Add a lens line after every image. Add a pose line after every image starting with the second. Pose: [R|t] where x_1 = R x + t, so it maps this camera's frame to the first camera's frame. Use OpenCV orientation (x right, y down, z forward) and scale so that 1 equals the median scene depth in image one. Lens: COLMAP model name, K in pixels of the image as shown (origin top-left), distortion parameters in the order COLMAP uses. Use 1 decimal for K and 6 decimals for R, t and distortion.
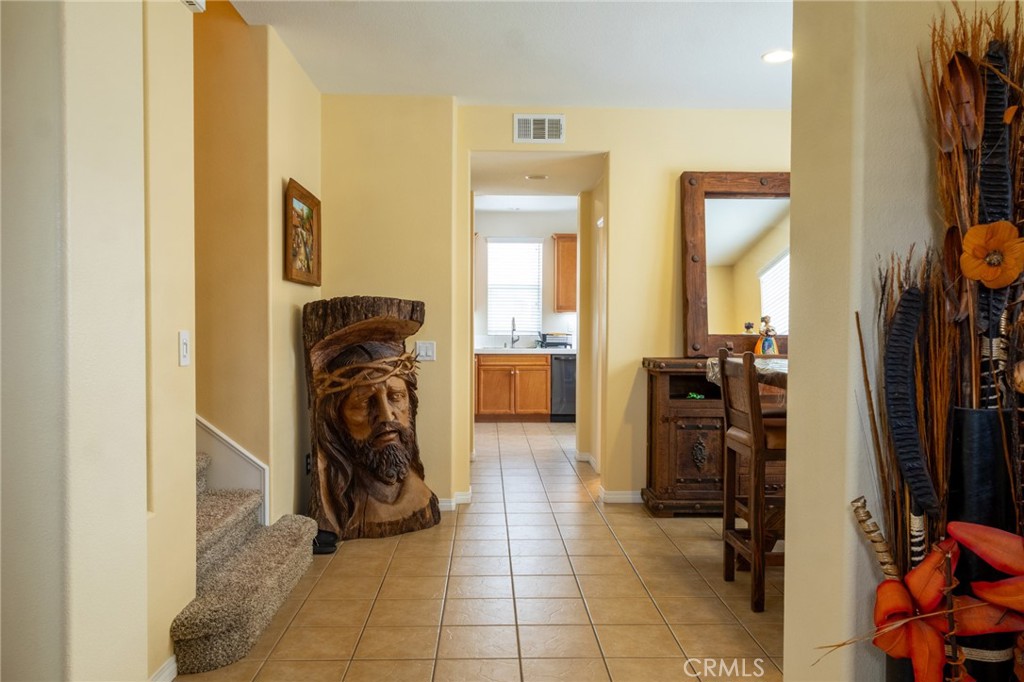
lens RADIAL K [[773.3, 0, 586.4], [0, 773.3, 347.4], [0, 0, 1]] dist [-0.001931, 0.010478]
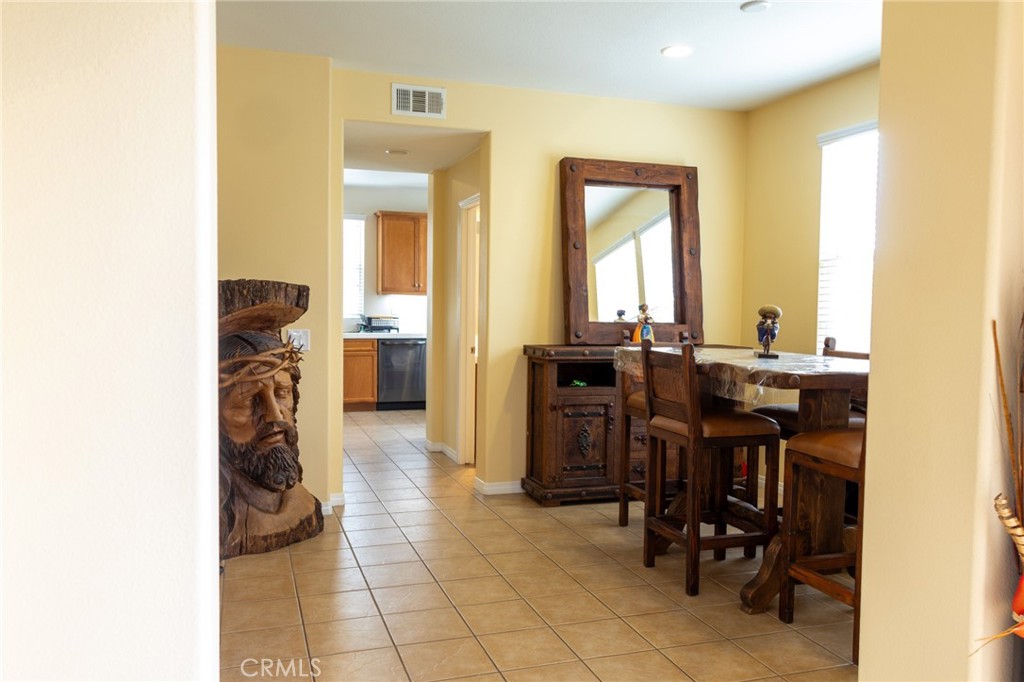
lens RADIAL K [[773.3, 0, 511.1], [0, 773.3, 337.9], [0, 0, 1]] dist [-0.001931, 0.010478]
pose [[0.957154, -0.005010, 0.289536, -0.234996], [-0.000854, 0.999797, 0.020121, -0.016234], [-0.289578, -0.019506, 0.956956, 0.069831]]
